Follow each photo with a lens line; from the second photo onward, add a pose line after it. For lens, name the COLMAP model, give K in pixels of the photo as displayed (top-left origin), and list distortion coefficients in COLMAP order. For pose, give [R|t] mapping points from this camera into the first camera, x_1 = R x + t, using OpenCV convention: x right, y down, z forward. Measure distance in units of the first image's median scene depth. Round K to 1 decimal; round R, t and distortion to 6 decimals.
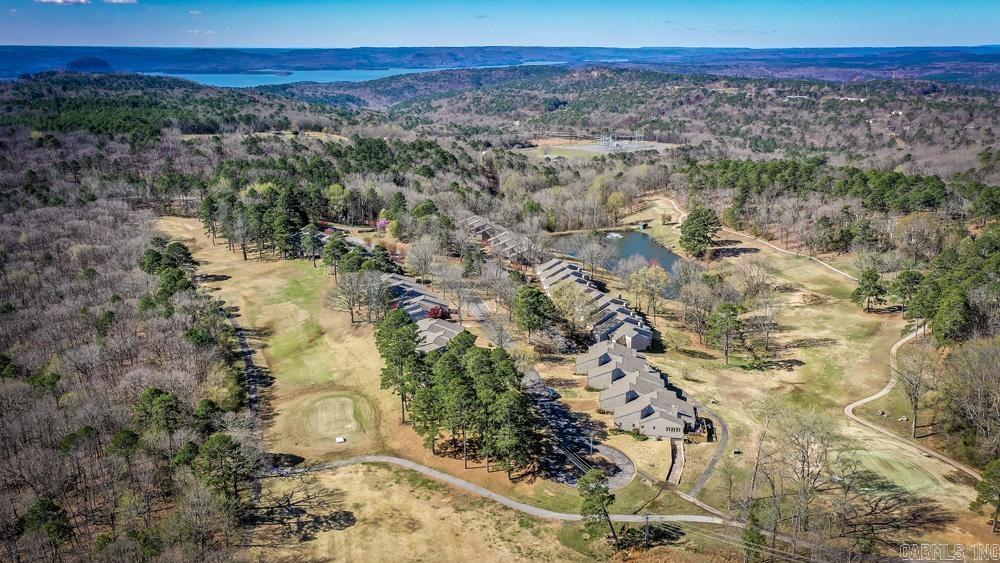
lens RADIAL K [[805.2, 0, 500.0], [0, 805.2, 281.5], [0, 0, 1]] dist [0.027077, 0.008882]
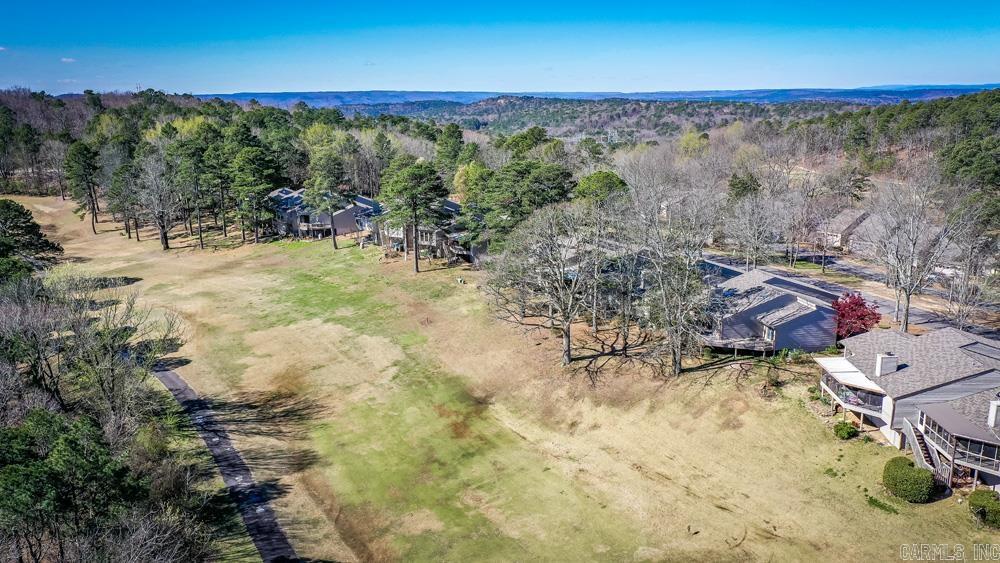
lens RADIAL K [[805.2, 0, 500.0], [0, 805.2, 281.5], [0, 0, 1]] dist [0.027077, 0.008882]
pose [[0.990582, -0.042942, 0.130016, -0.212964], [0.049356, 0.997698, -0.046516, 0.027984], [-0.127719, 0.052495, 0.990420, 0.583978]]
